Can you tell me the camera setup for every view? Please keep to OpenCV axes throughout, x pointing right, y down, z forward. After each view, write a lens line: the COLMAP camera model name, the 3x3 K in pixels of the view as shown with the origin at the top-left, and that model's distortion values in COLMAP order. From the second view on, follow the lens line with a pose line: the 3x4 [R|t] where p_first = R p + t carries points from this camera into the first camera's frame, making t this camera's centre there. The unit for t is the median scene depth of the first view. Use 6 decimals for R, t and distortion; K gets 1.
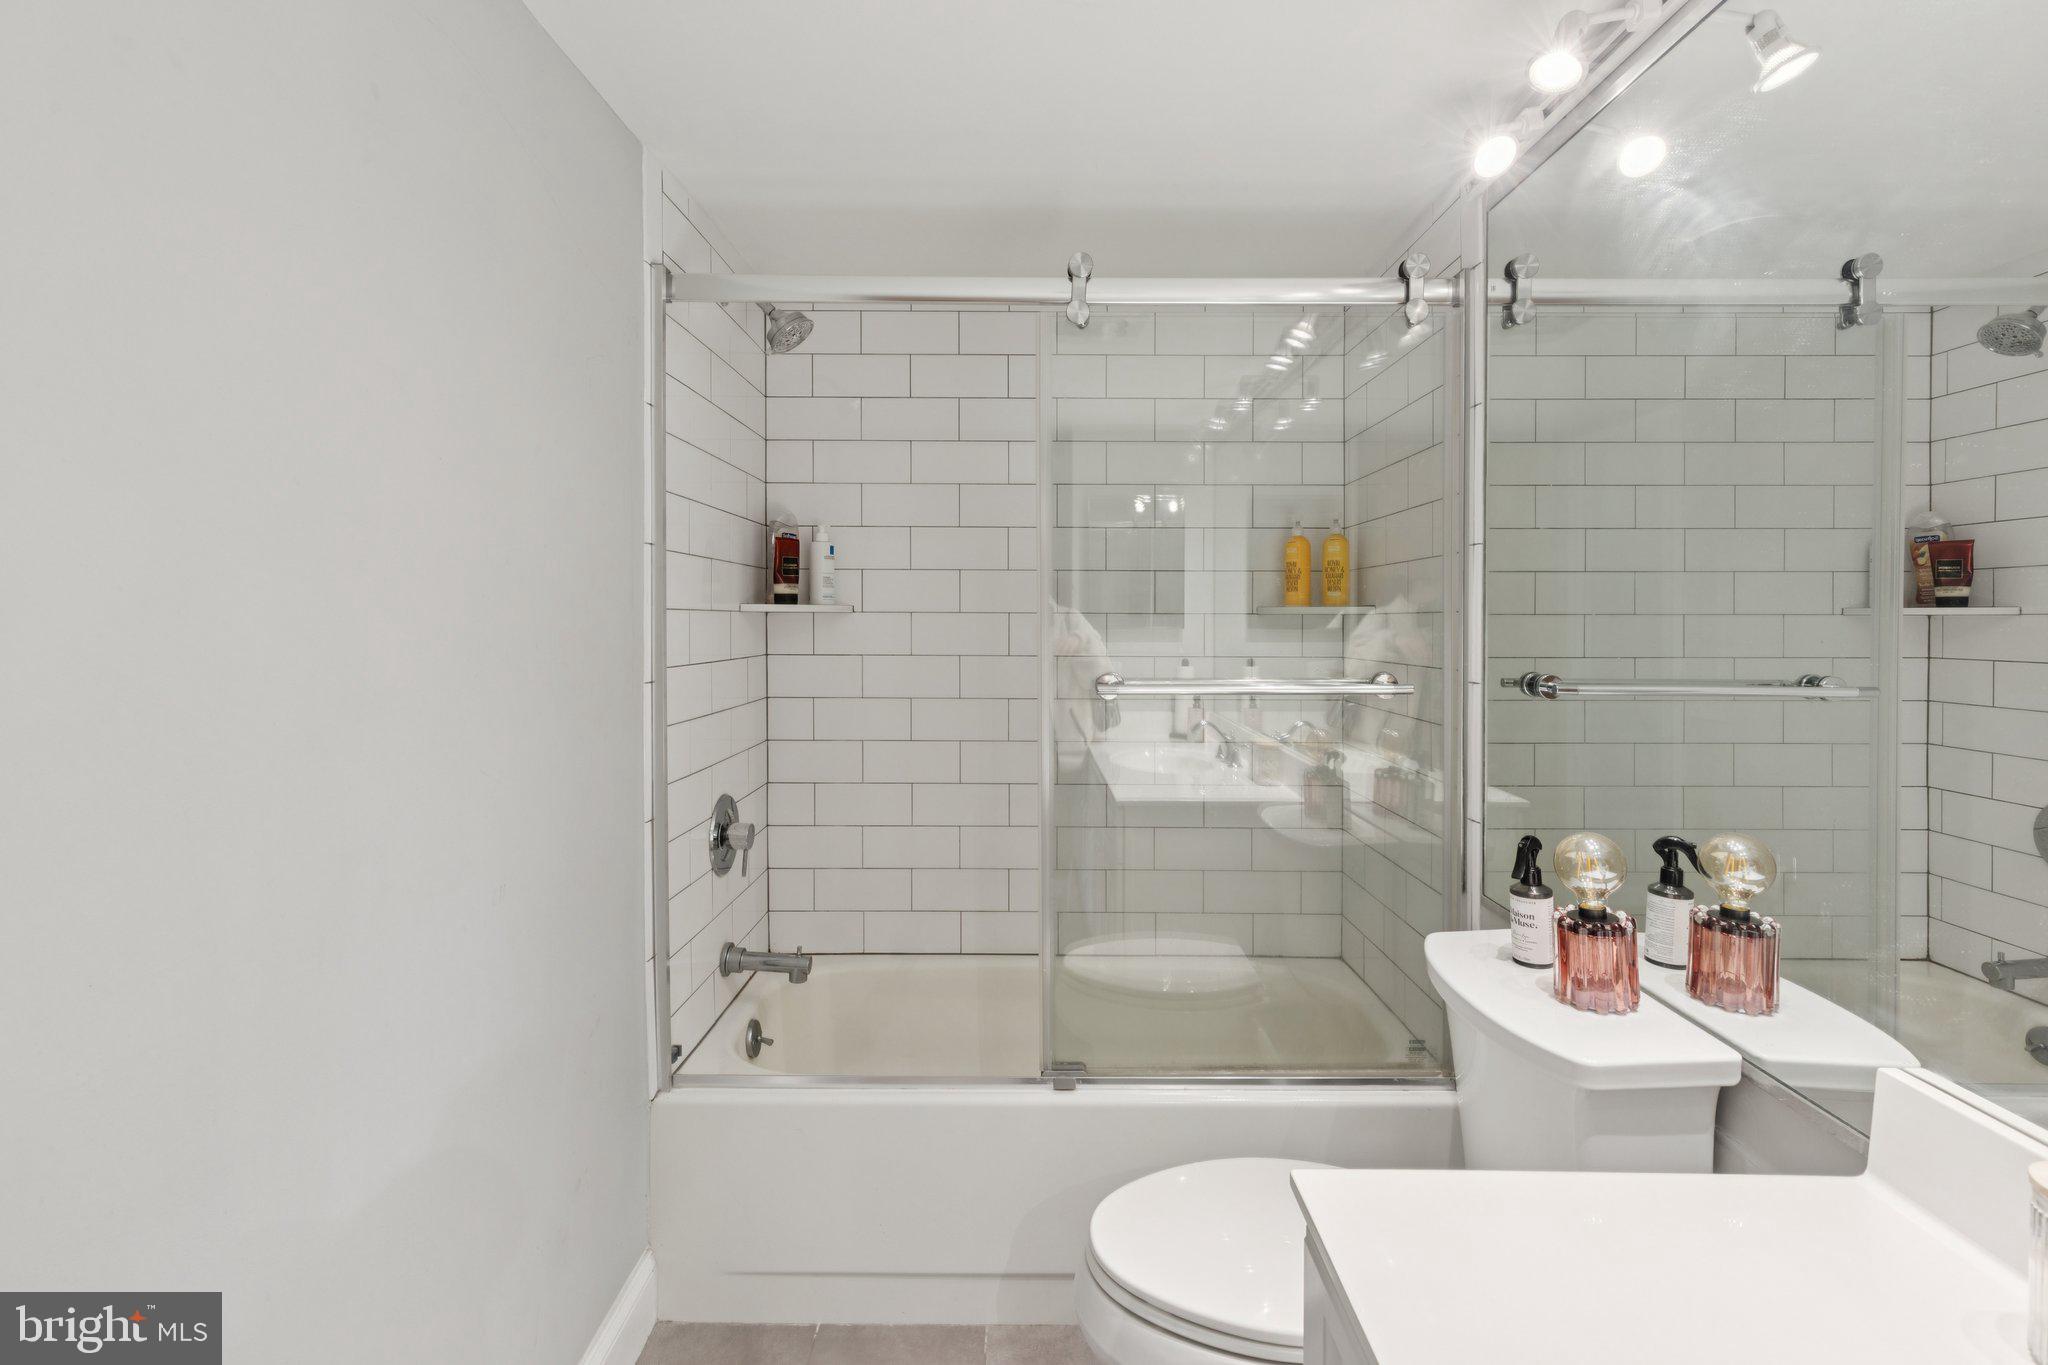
lens RADIAL K [[941.9, 0, 1026.8], [0, 941.9, 621.0], [0, 0, 1]] dist [0.000527, -0.000134]
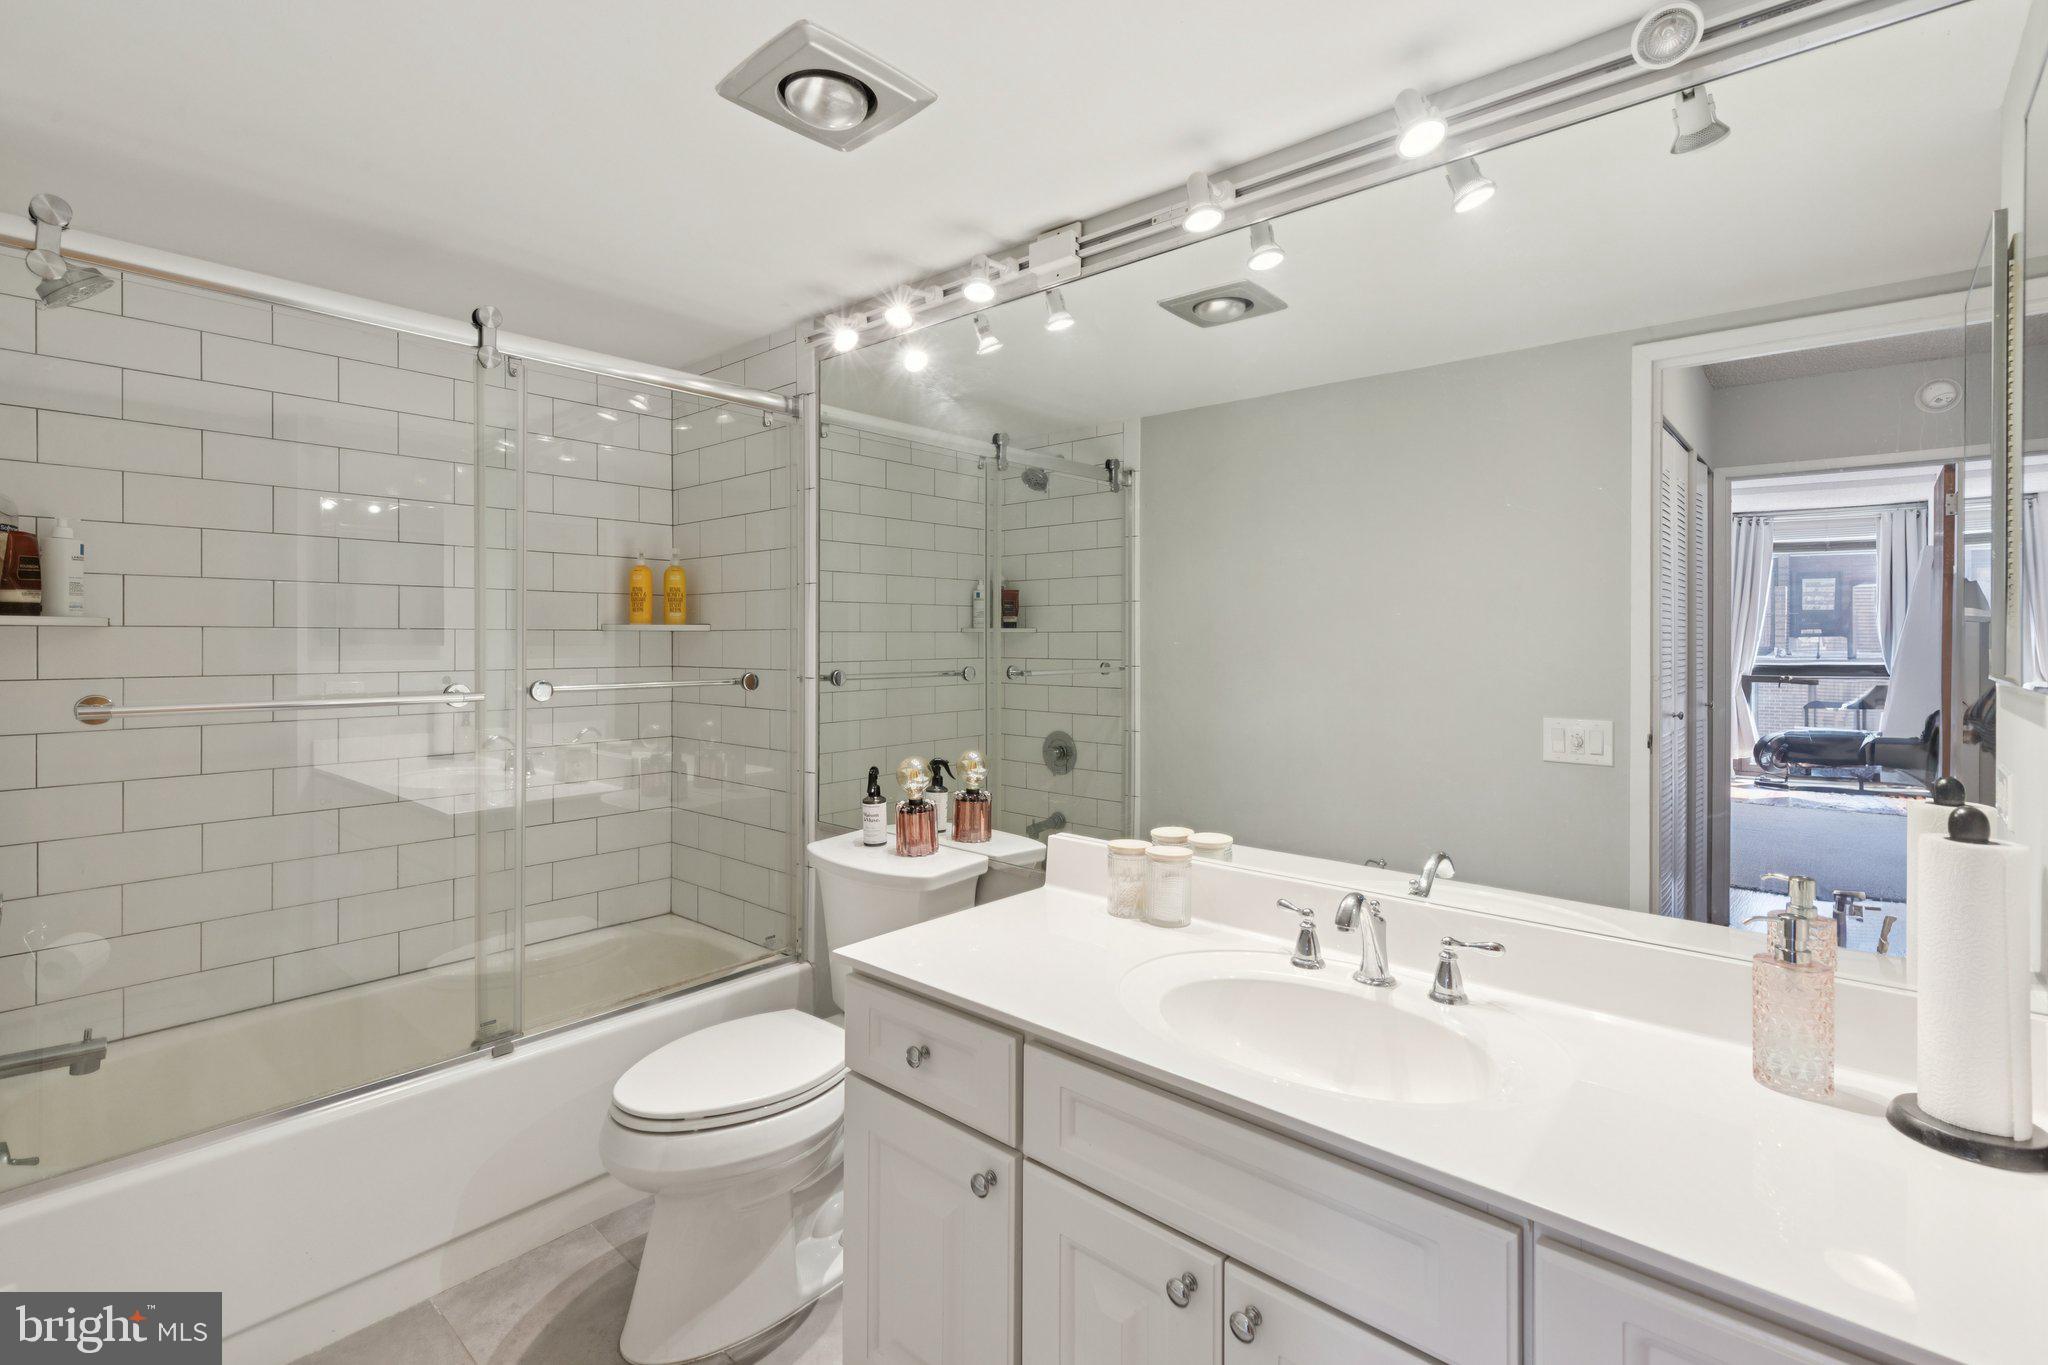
lens RADIAL K [[941.9, 0, 1026.8], [0, 941.9, 621.0], [0, 0, 1]] dist [0.000527, -0.000134]
pose [[0.655594, 0.011887, 0.755020, -0.413271], [0.001922, 0.999847, -0.017410, 0.003092], [-0.755111, 0.012865, 0.655471, -0.215751]]
